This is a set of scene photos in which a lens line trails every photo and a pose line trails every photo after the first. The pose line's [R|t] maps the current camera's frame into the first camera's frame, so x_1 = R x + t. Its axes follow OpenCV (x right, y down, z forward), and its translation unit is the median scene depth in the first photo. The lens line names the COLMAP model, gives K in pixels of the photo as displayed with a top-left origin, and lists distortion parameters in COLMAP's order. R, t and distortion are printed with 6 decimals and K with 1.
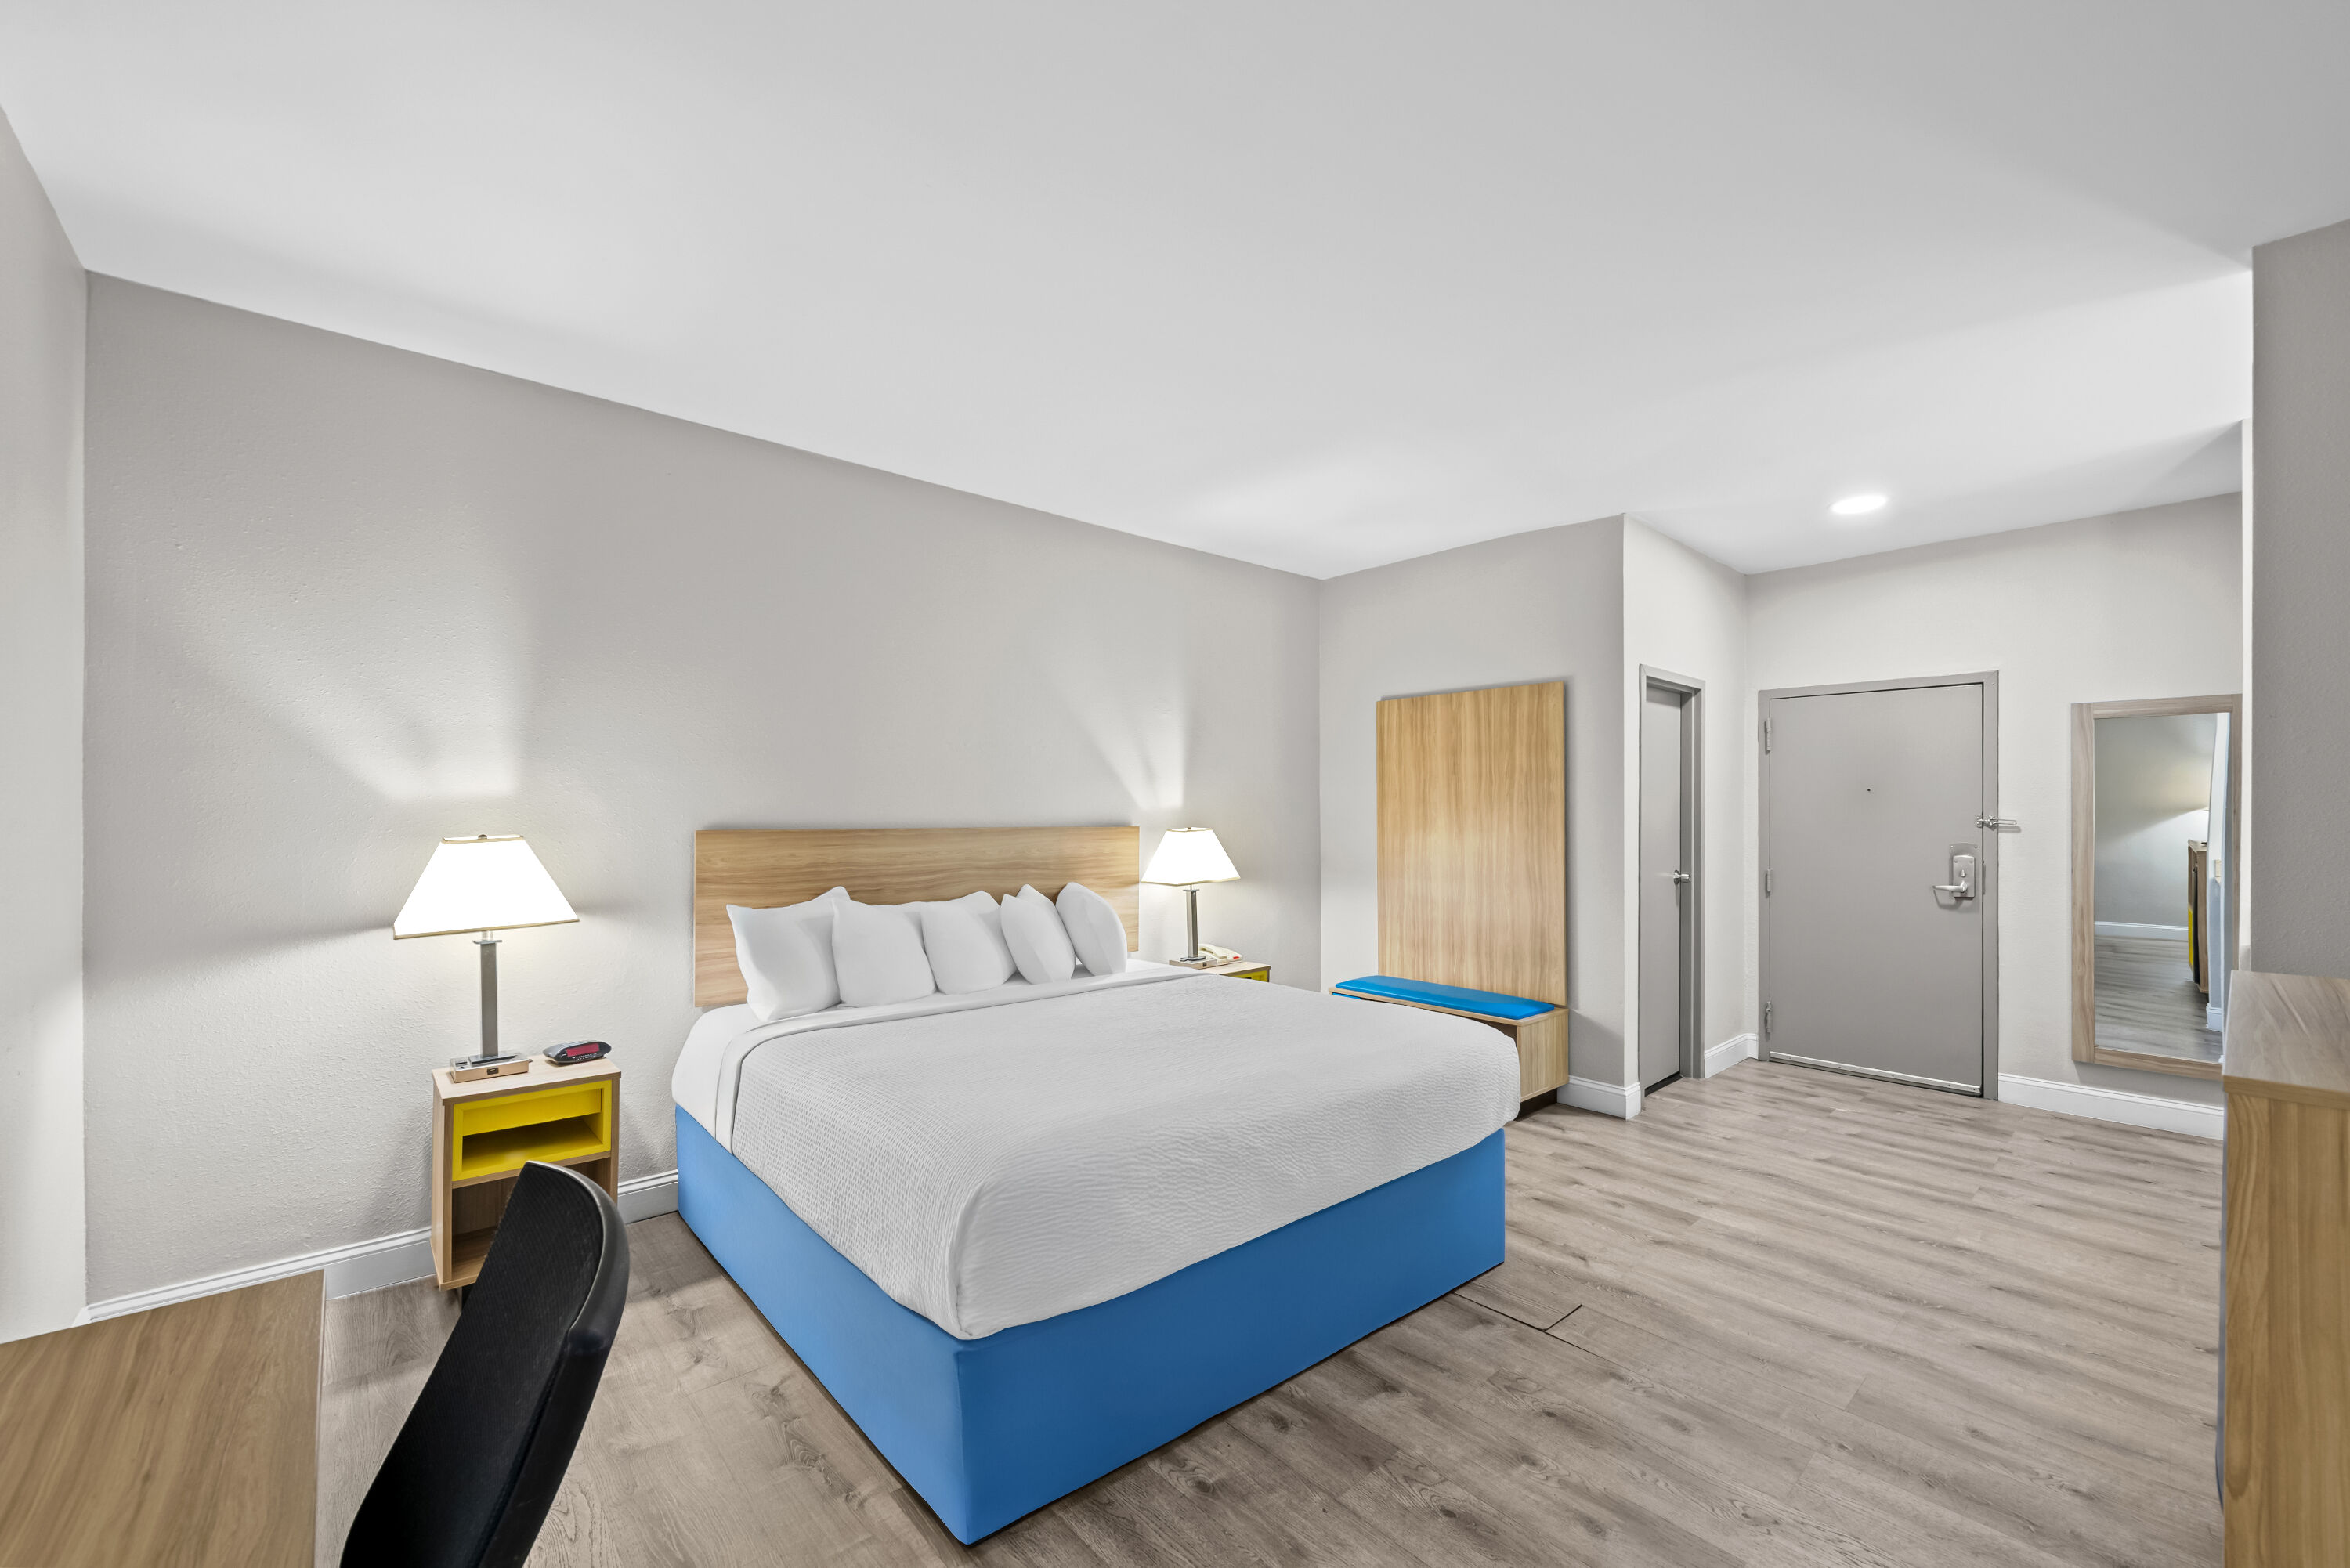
lens RADIAL K [[943.6, 0, 1125.8], [0, 943.6, 798.9], [0, 0, 1]] dist [0.000374, -0.000121]
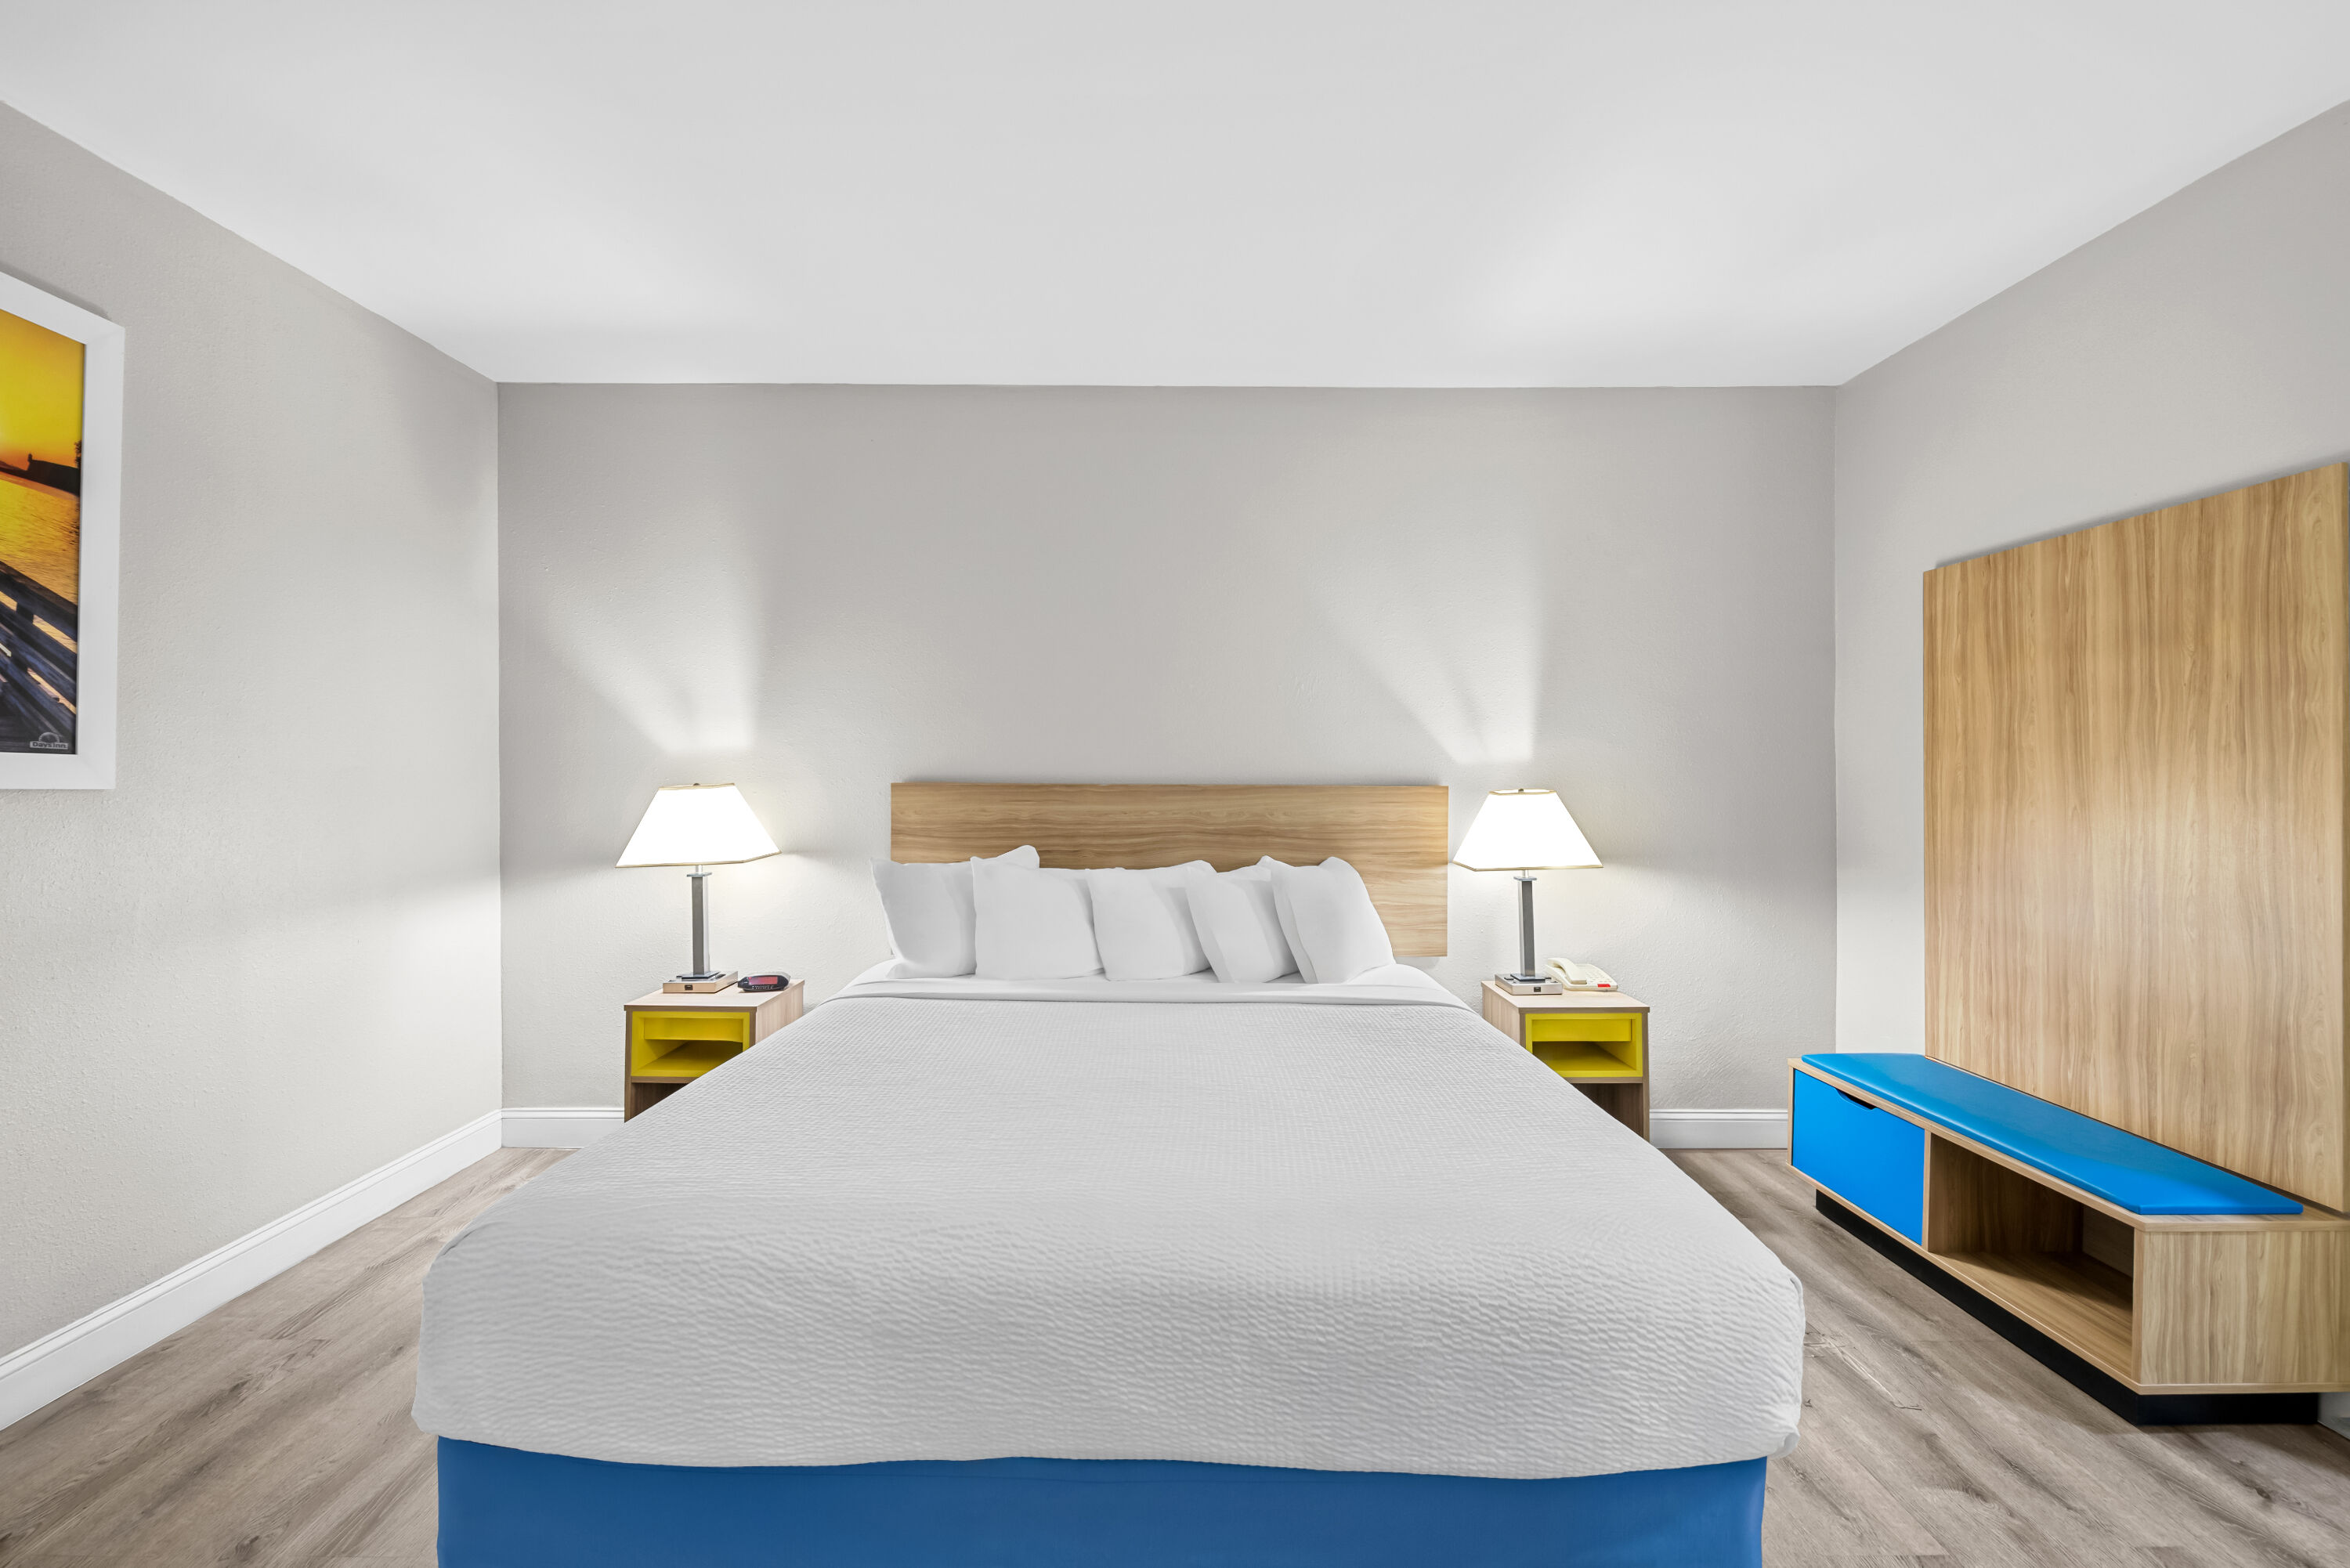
lens RADIAL K [[924.5, 0, 1165.8], [0, 924.5, 766.7], [0, 0, 1]] dist [-0.001147, -0.000107]
pose [[0.766044, -0.000431, -0.642788, 0.309358], [0.004708, 0.999977, 0.004940, 0.009552], [0.642771, -0.006810, 0.766028, 0.314669]]
